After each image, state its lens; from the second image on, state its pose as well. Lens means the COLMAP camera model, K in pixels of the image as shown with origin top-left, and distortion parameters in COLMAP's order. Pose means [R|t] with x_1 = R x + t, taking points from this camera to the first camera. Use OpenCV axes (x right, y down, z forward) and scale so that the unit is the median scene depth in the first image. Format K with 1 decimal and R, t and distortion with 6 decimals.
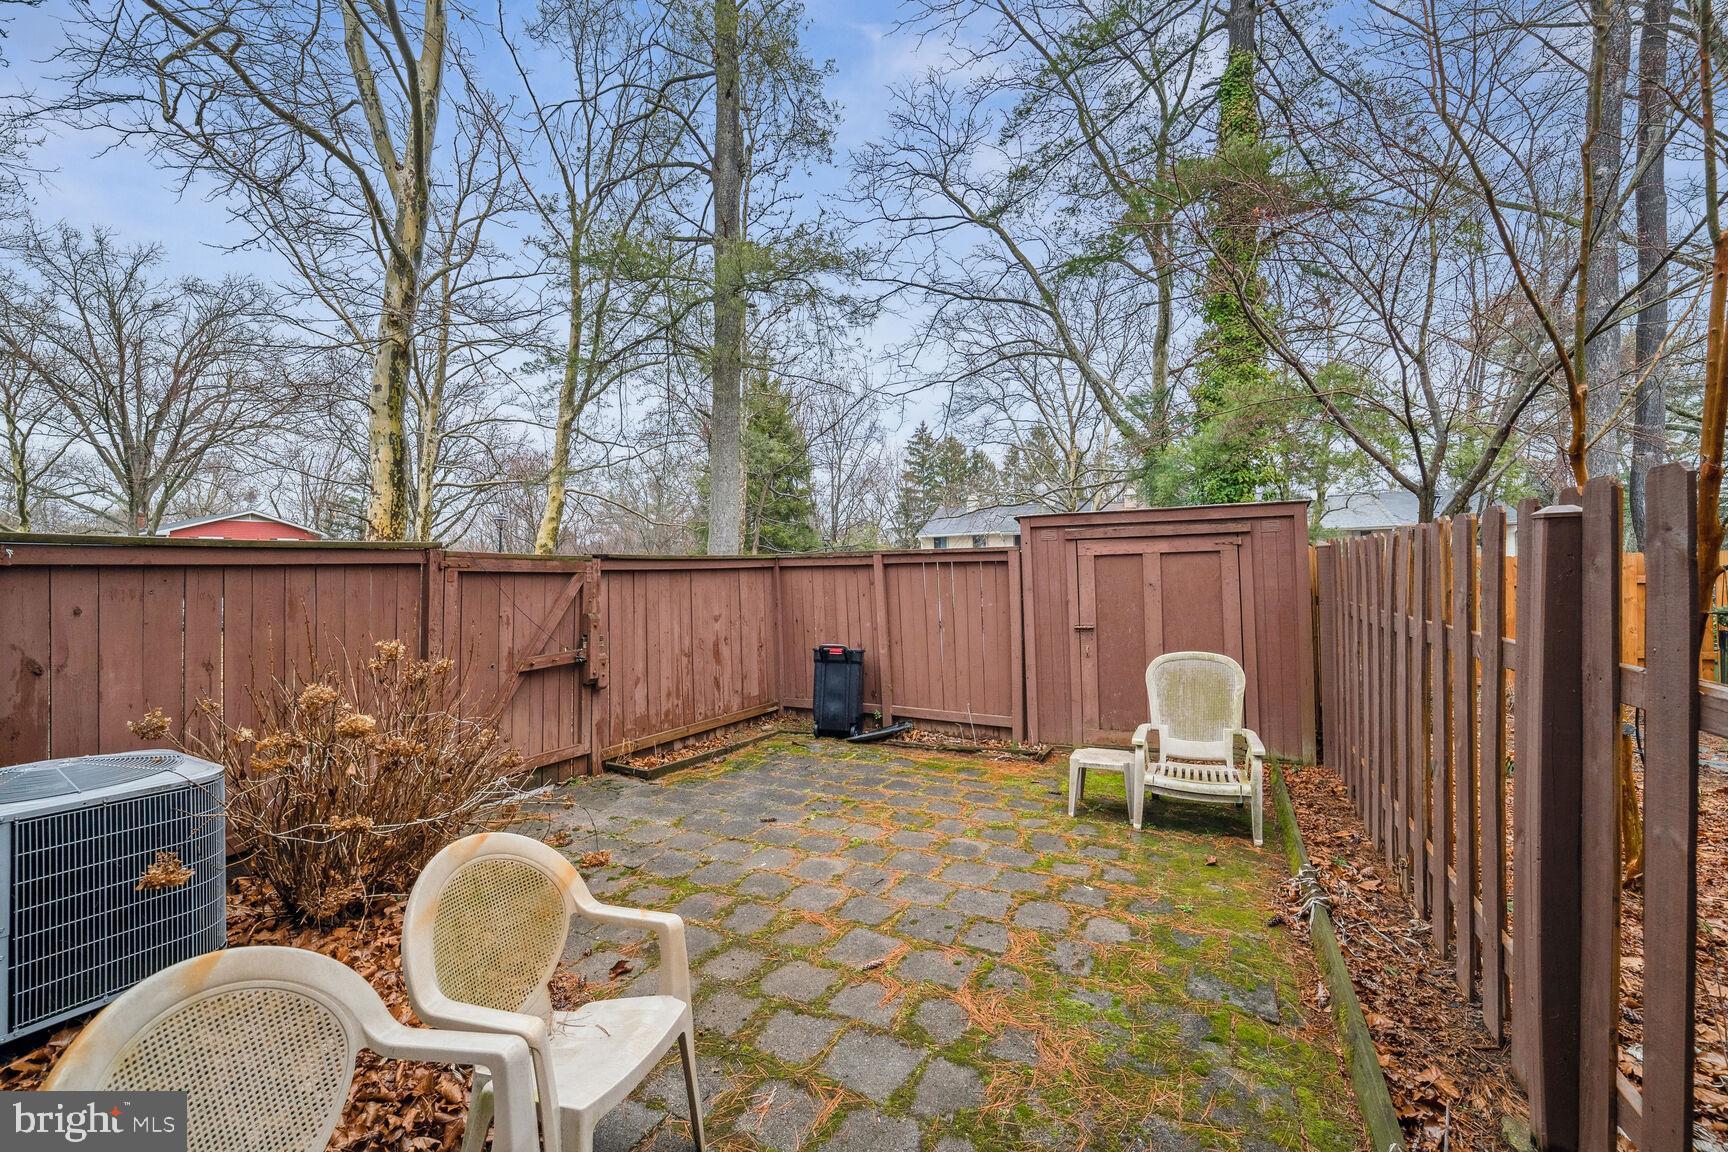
lens RADIAL K [[698.3, 0, 872.1], [0, 698.3, 579.8], [0, 0, 1]] dist [-0.001572, 0.000095]
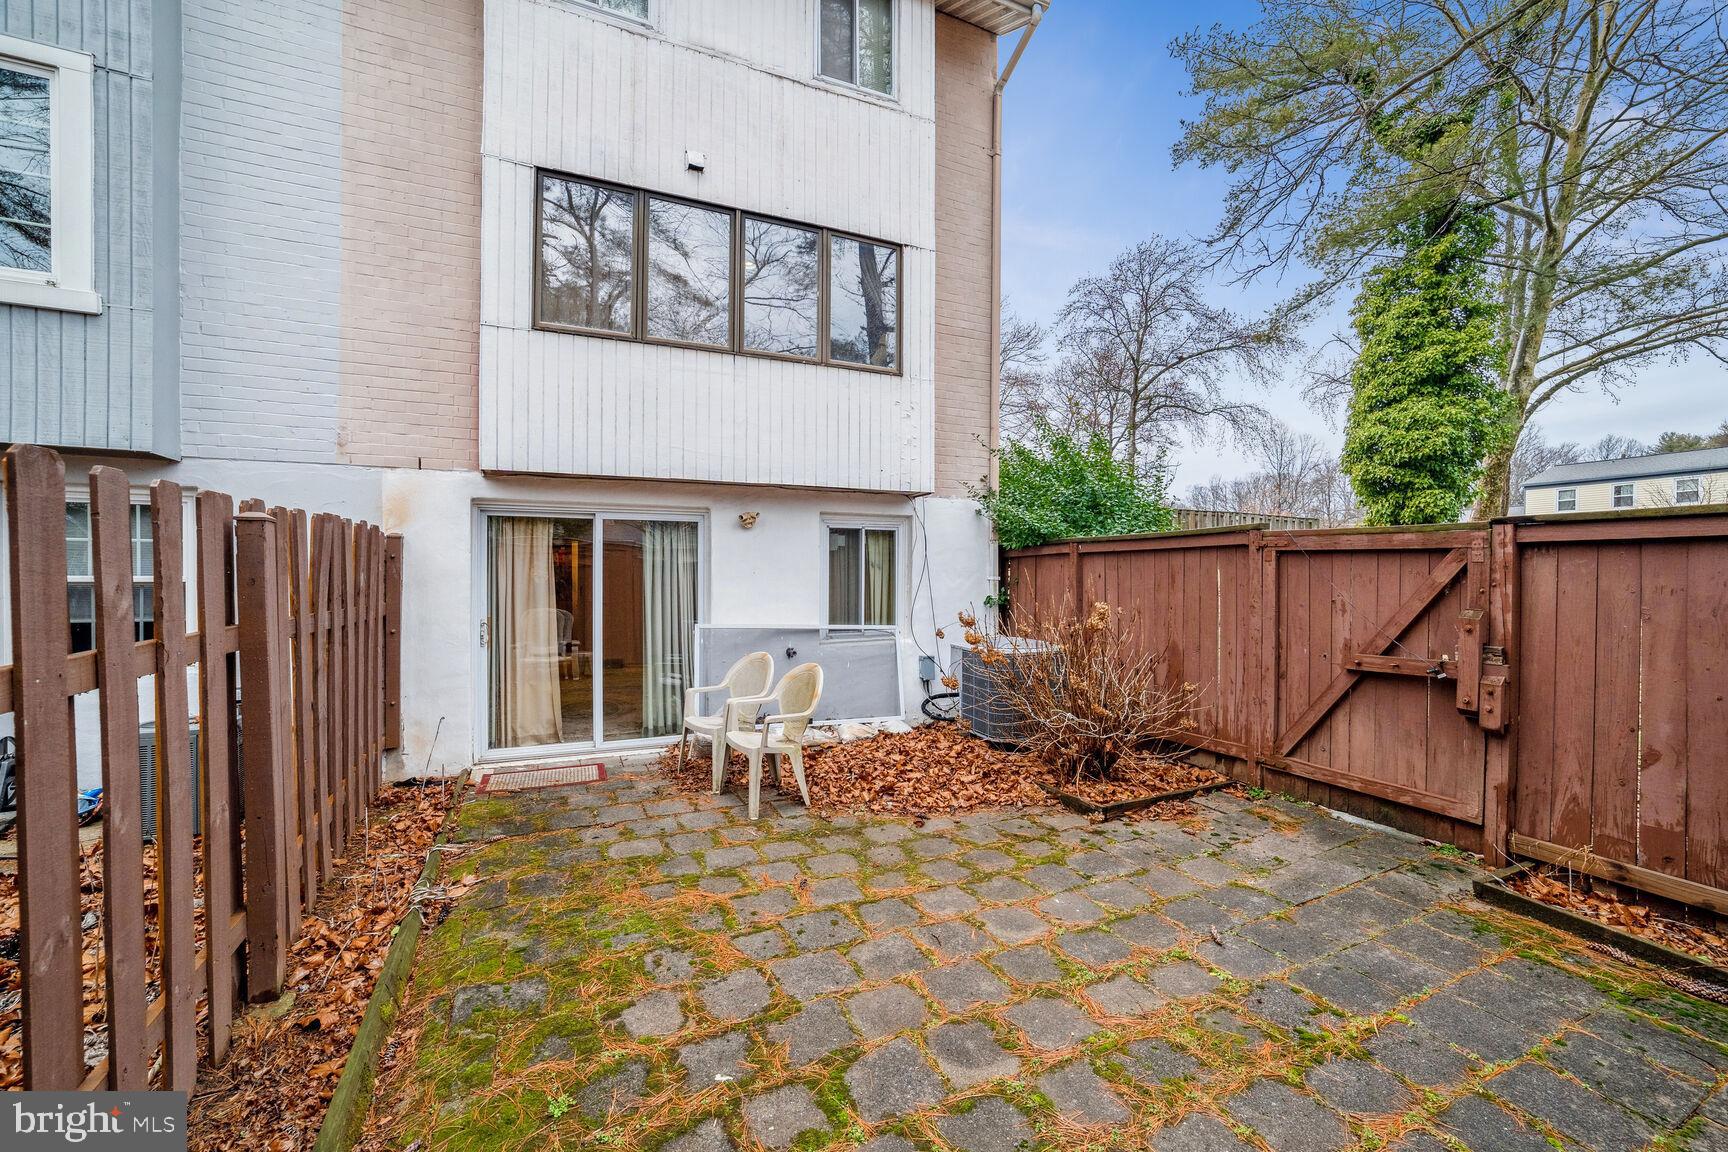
lens RADIAL K [[698.3, 0, 872.4], [0, 698.3, 573.3], [0, 0, 1]] dist [-0.001572, 0.000095]
pose [[-0.617350, 0.014743, -0.786550, 0.541284], [0.008949, 0.999891, 0.011718, 0.002241], [0.786638, 0.000195, -0.617415, 1.144023]]
